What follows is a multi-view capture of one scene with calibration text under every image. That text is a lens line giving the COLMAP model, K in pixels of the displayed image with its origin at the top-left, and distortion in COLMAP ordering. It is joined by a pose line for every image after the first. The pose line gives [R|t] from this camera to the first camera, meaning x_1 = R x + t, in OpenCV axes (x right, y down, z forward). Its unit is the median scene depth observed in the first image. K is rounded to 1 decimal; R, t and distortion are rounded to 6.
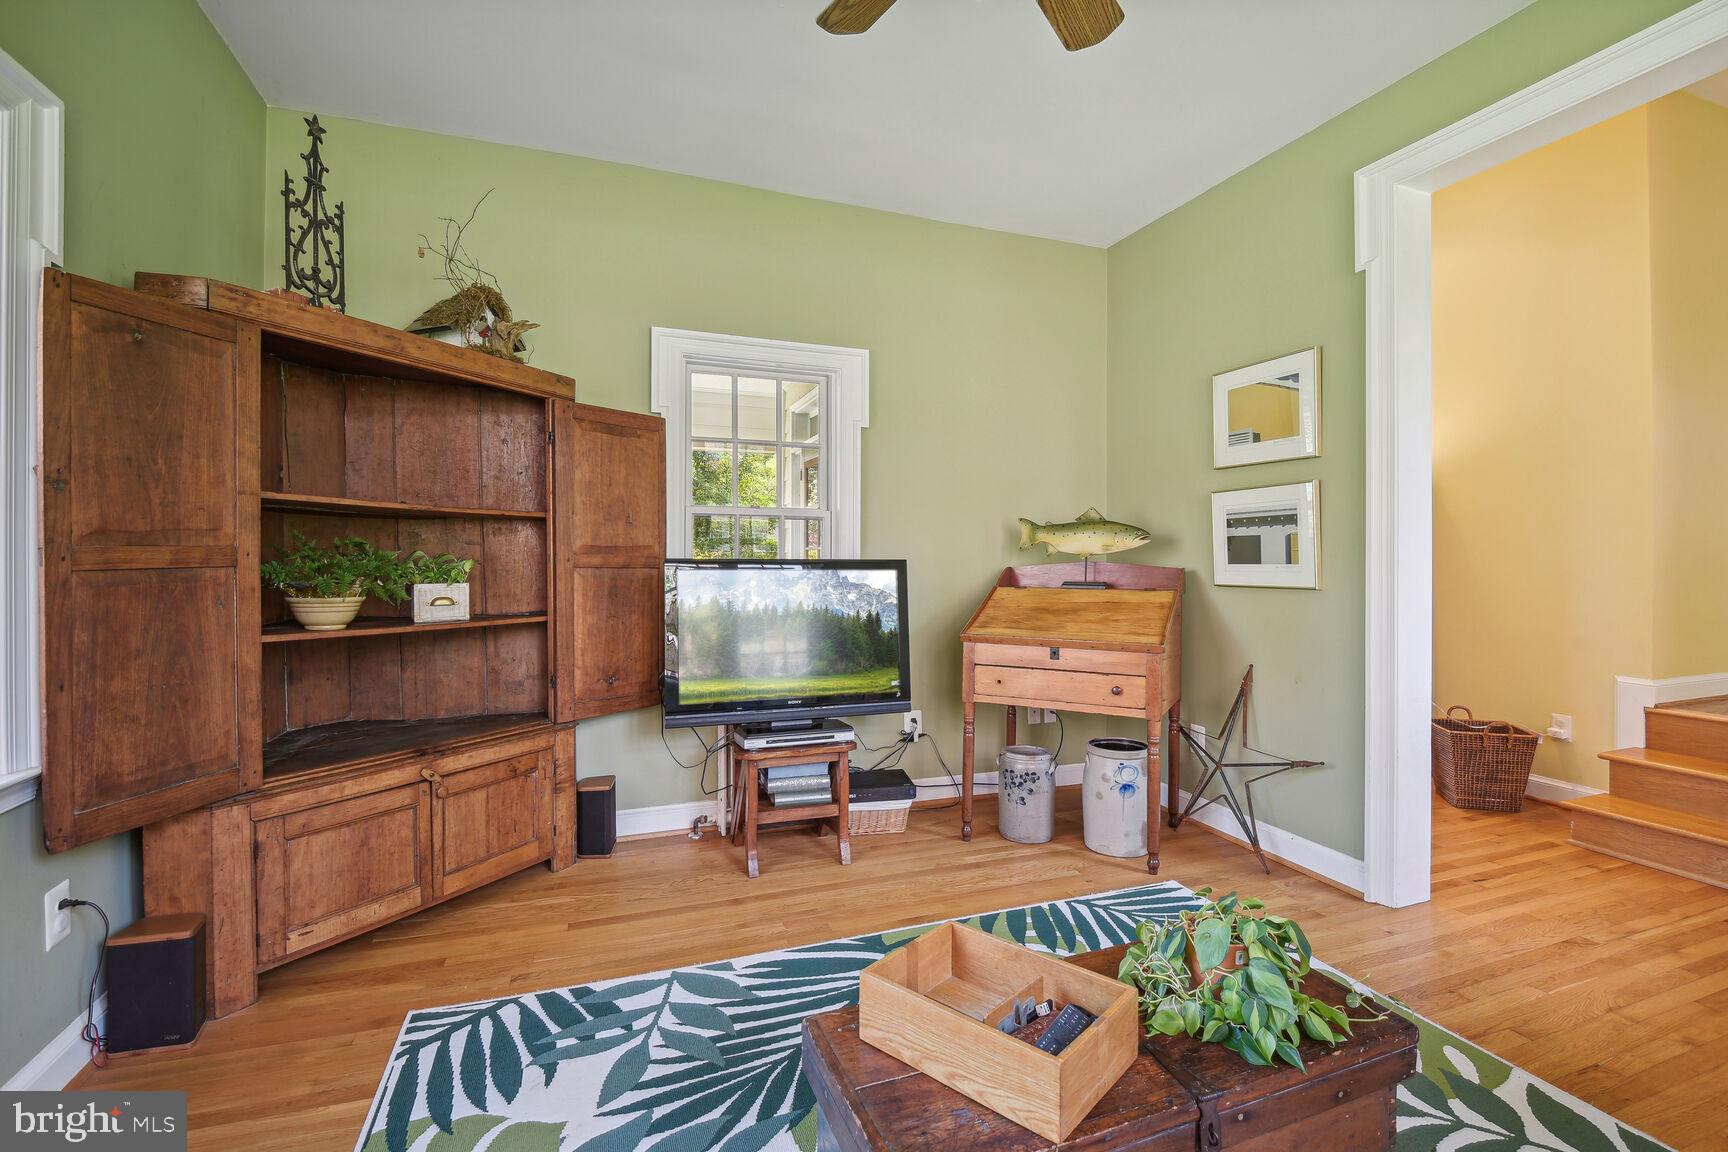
lens RADIAL K [[787.6, 0, 886.2], [0, 787.6, 561.3], [0, 0, 1]] dist [0.034081, -0.035886]
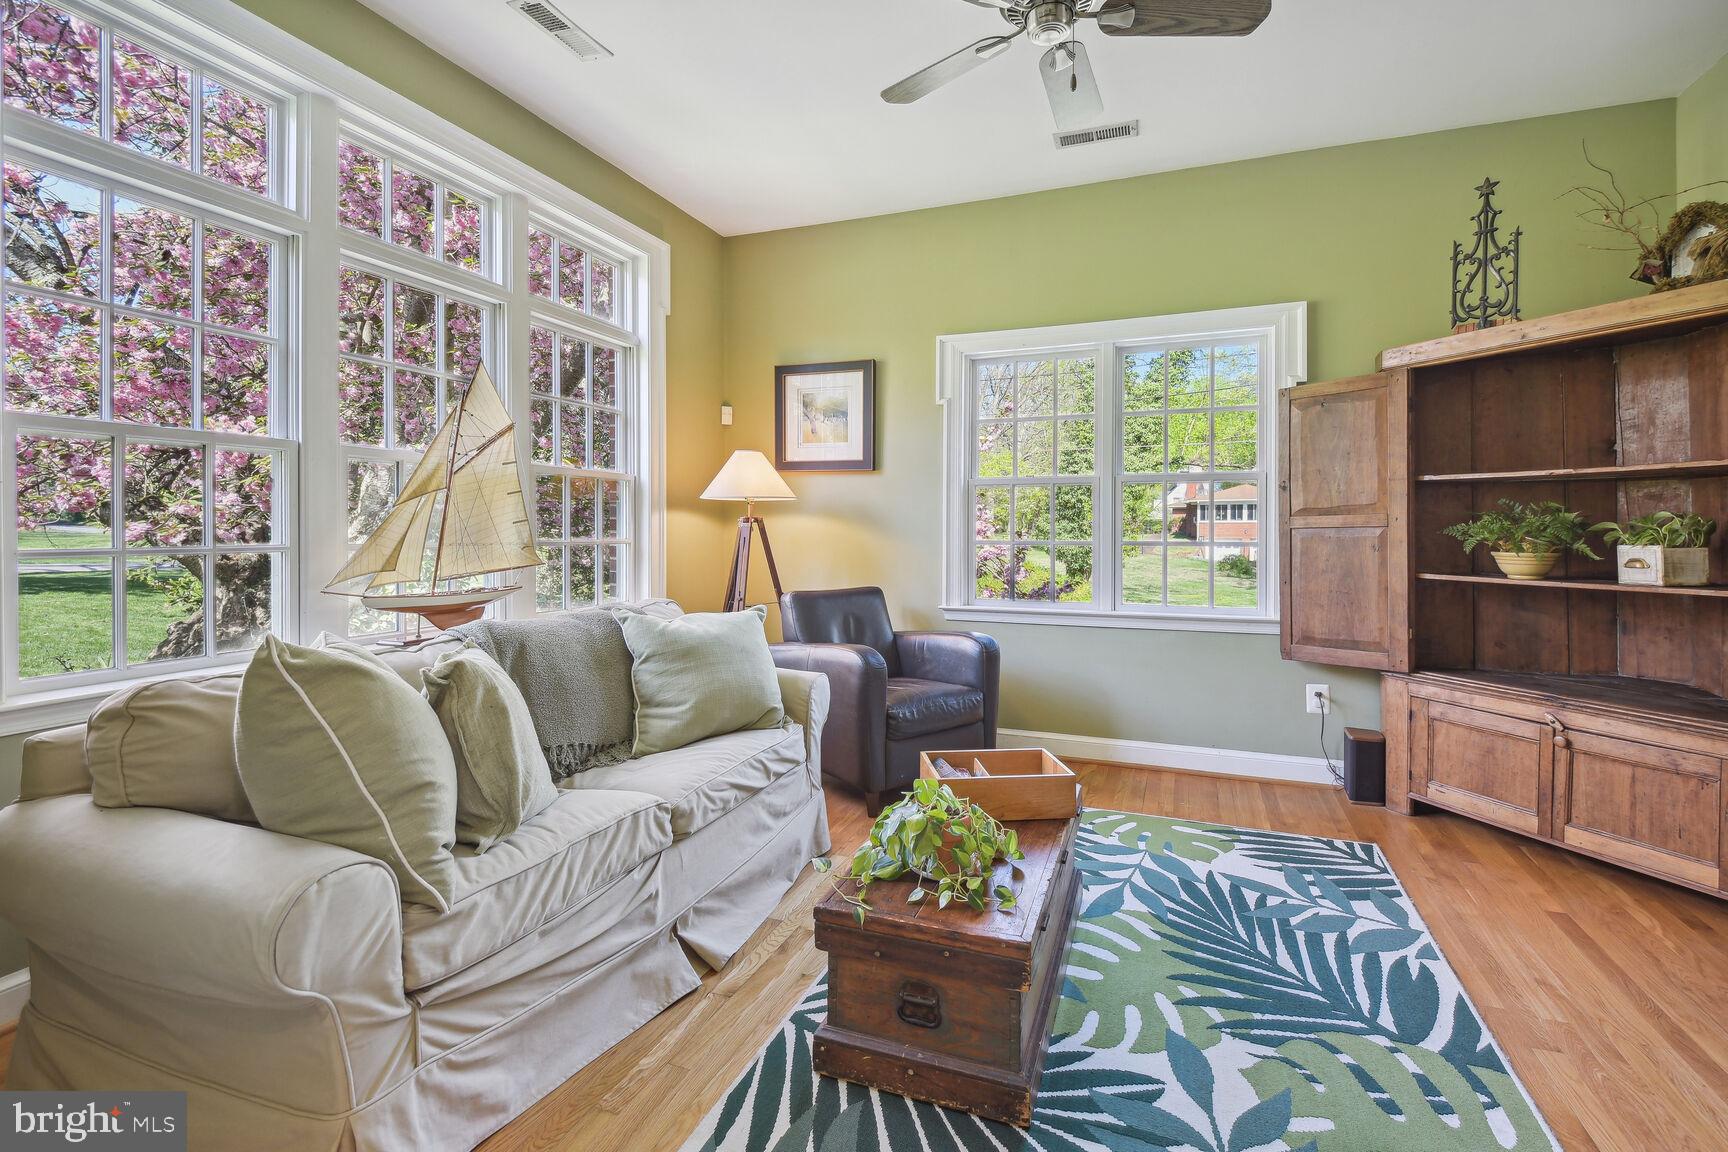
lens RADIAL K [[800.4, 0, 879.1], [0, 800.4, 550.1], [0, 0, 1]] dist [0.000363, -0.013167]
pose [[-0.673945, 0.007105, -0.738747, 1.022633], [-0.009743, 0.999781, 0.018505, 0.033899], [0.738717, 0.019669, -0.673728, 1.291833]]
